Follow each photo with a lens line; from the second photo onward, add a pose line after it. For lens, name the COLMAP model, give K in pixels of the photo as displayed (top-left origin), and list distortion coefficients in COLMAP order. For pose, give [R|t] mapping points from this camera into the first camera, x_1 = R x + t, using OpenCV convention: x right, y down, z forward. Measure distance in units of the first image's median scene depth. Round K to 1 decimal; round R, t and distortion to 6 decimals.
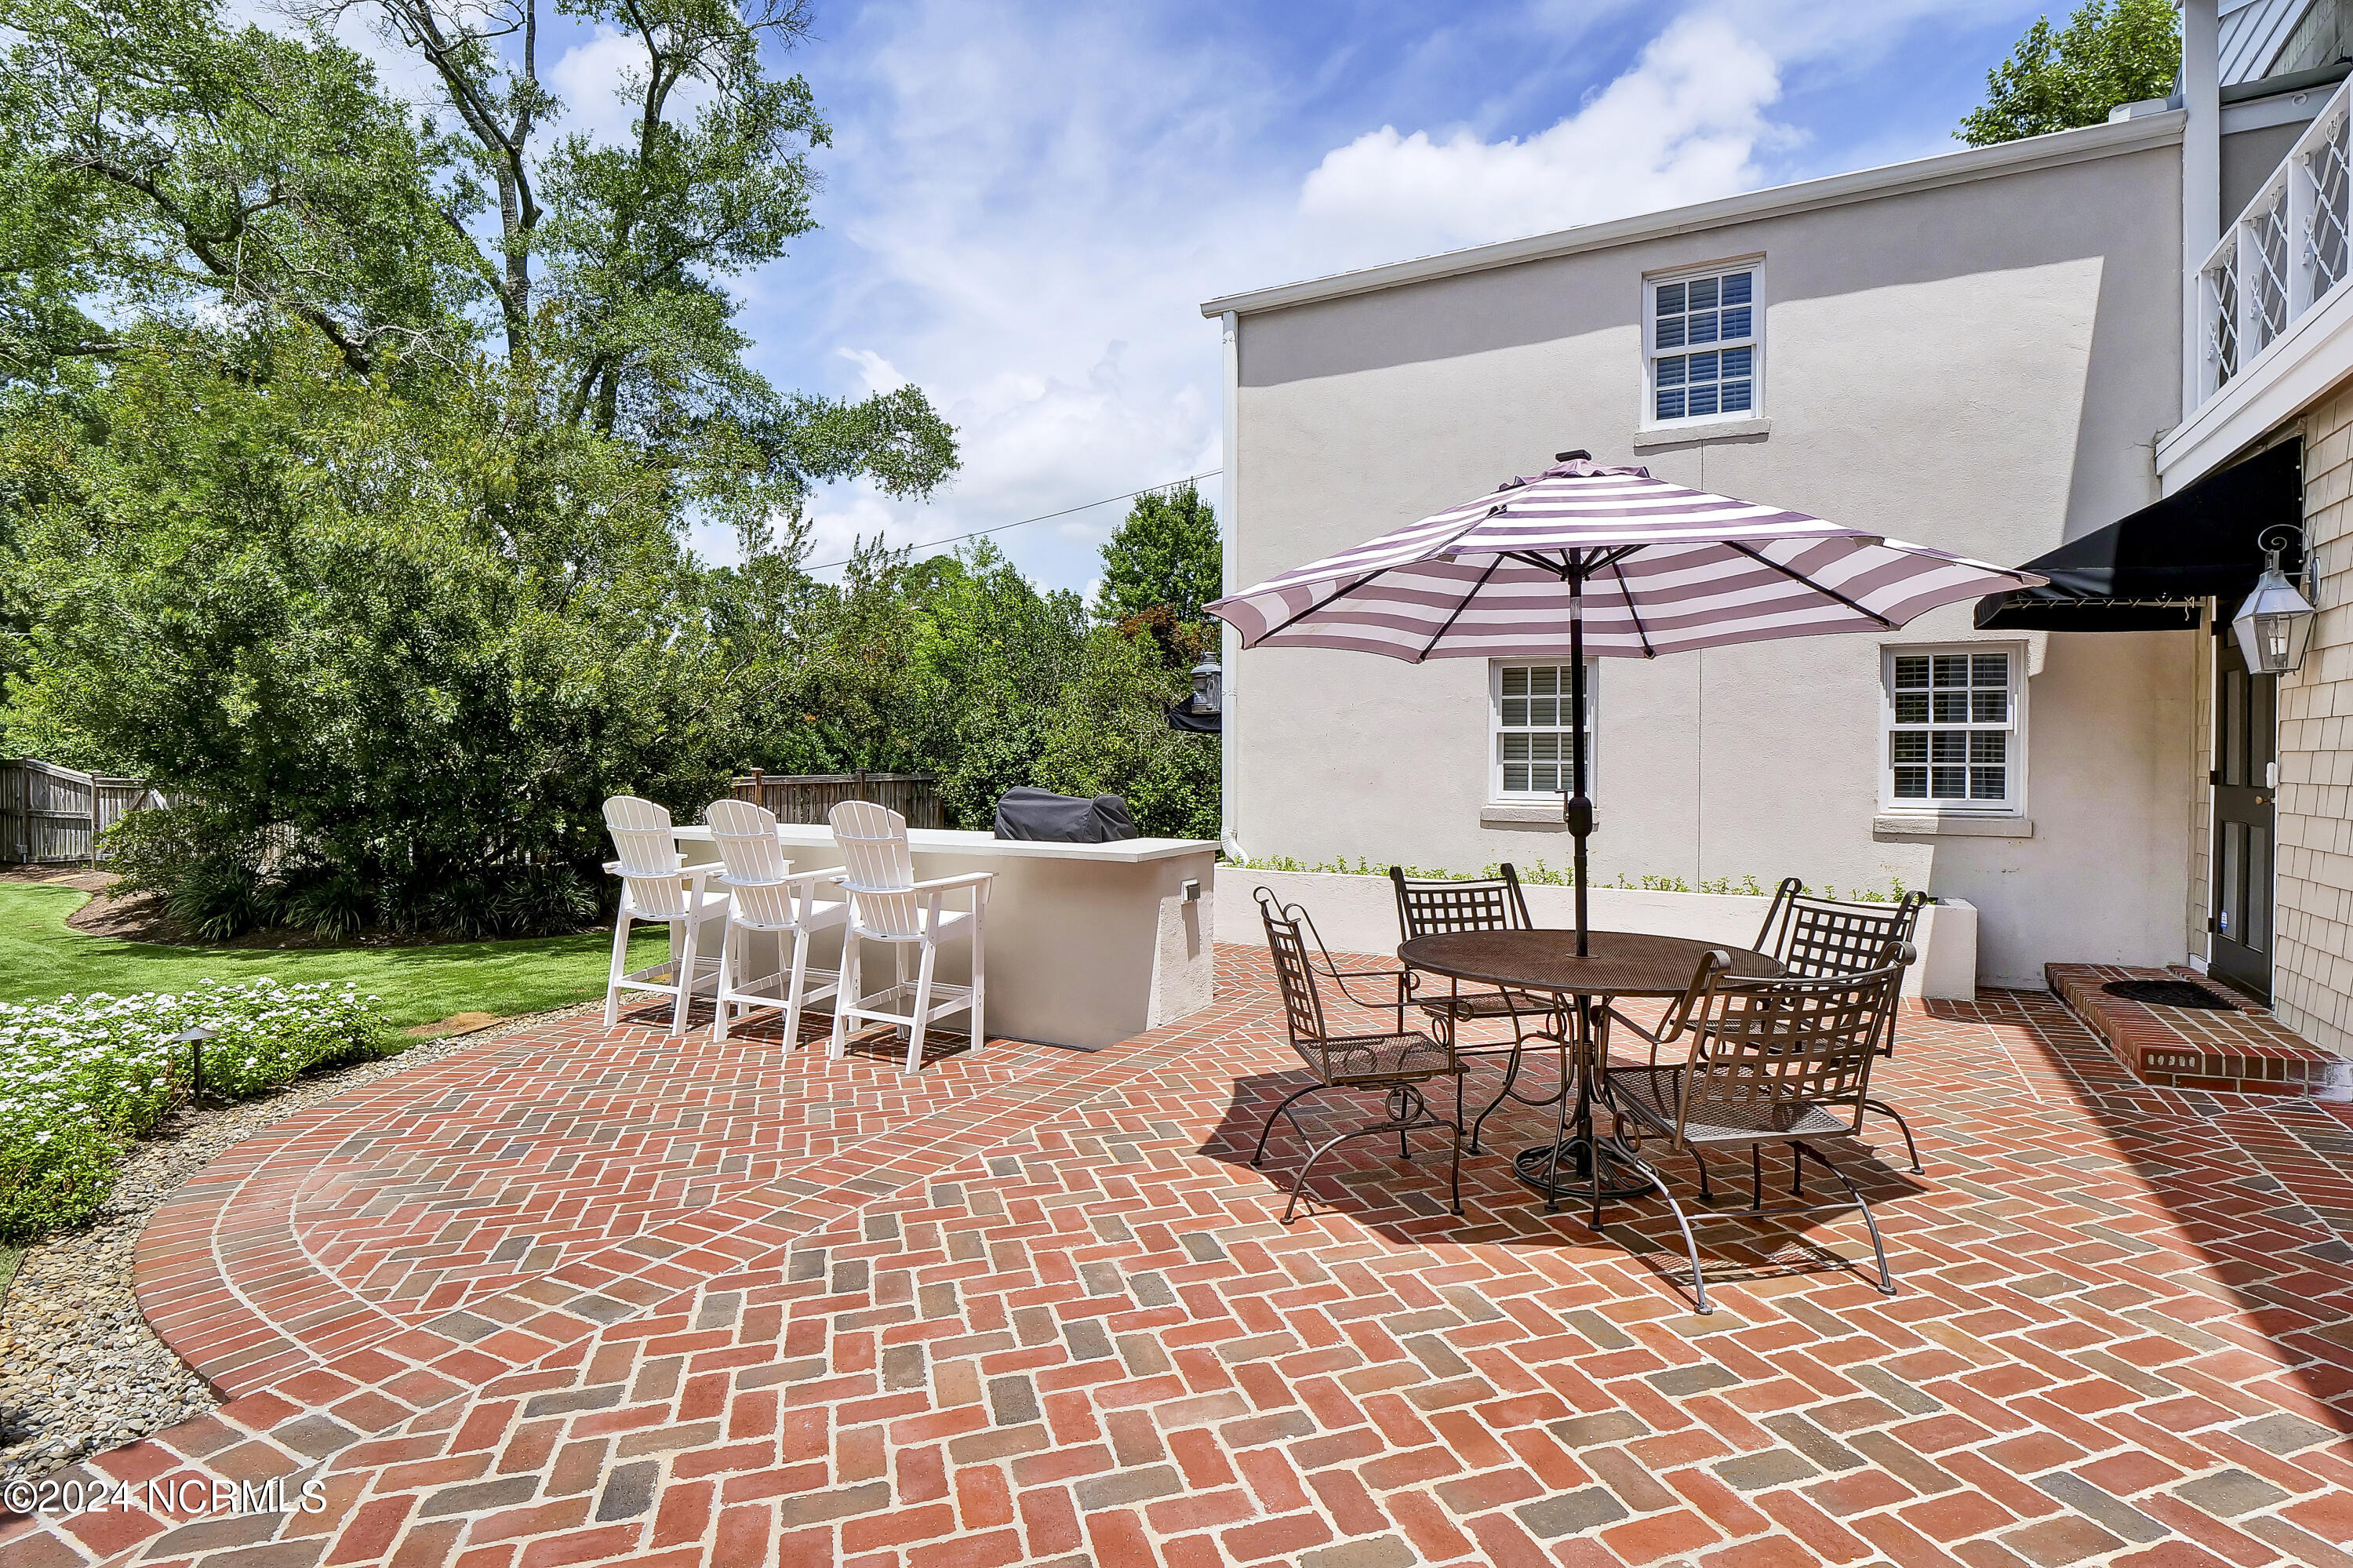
lens RADIAL K [[1170.8, 0, 1176.5], [0, 1170.8, 784.0], [0, 0, 1]] dist [-0.025820, 0.000260]
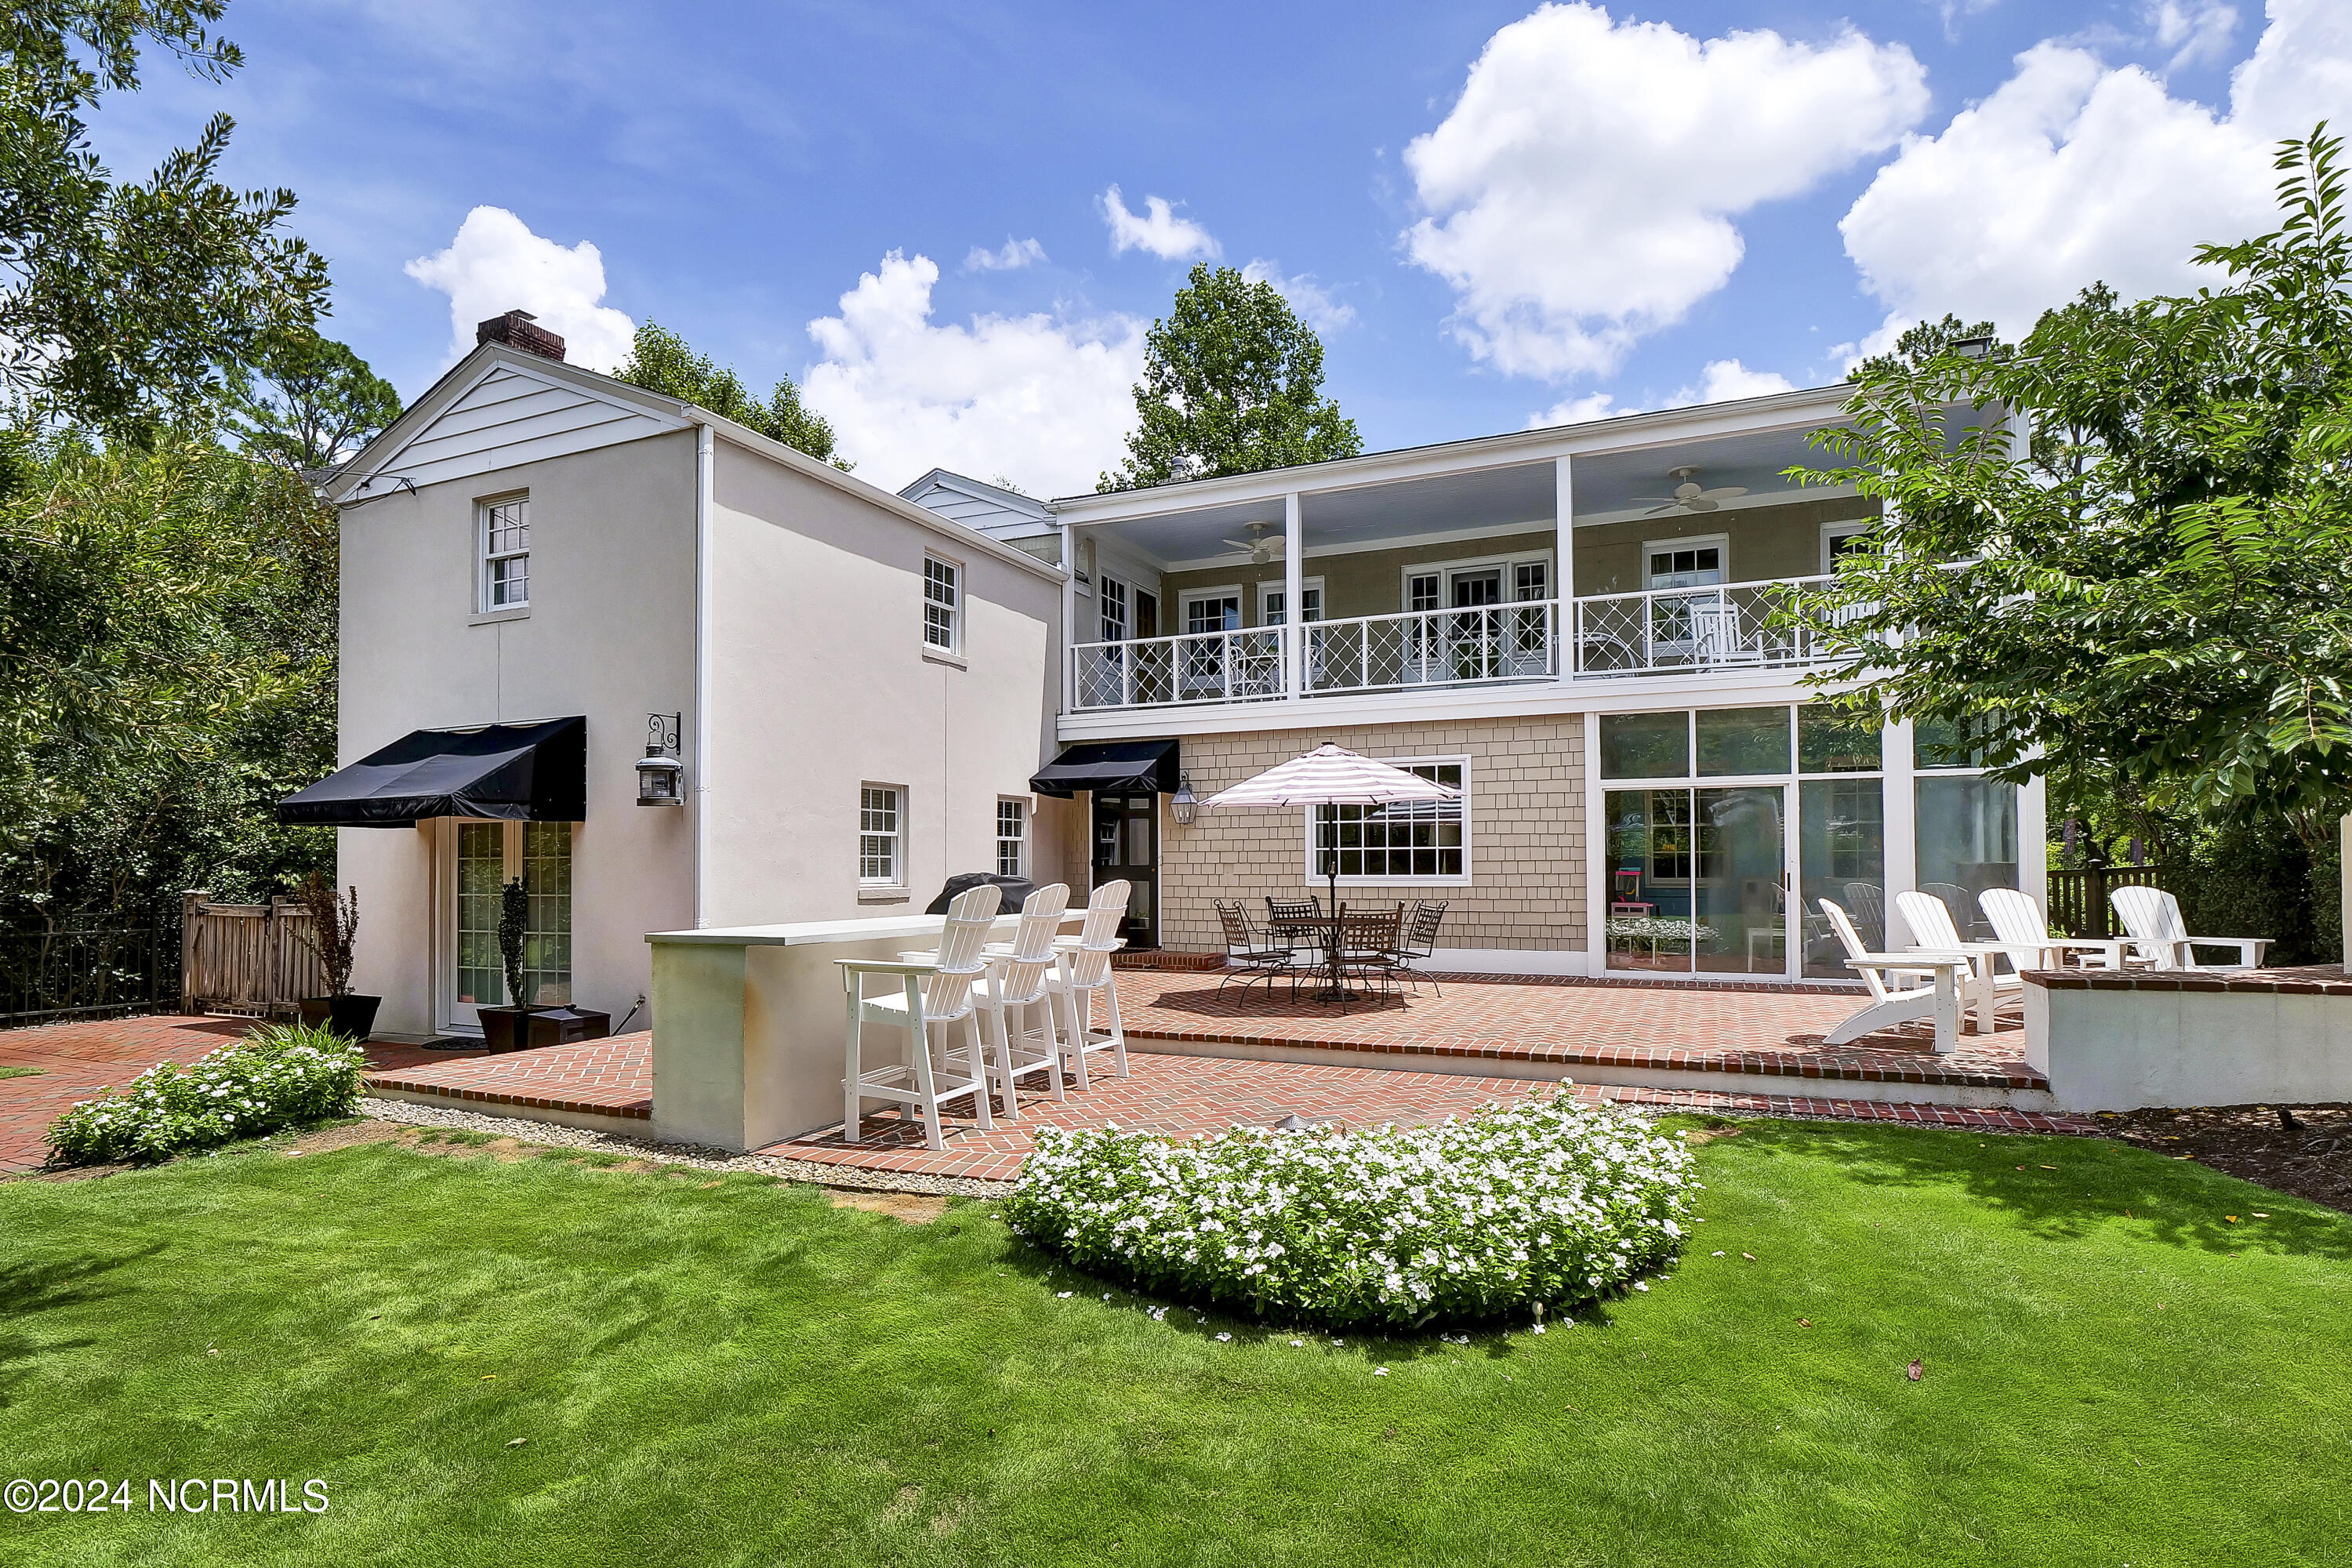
lens RADIAL K [[1199.9, 0, 1185.3], [0, 1199.9, 853.5], [0, 0, 1]] dist [0.003917, 0.000191]
pose [[-0.068350, 0.009192, 0.997619, -1.283481], [0.028842, 0.999558, -0.007234, -0.000775], [-0.997244, 0.028279, -0.068585, 0.790690]]
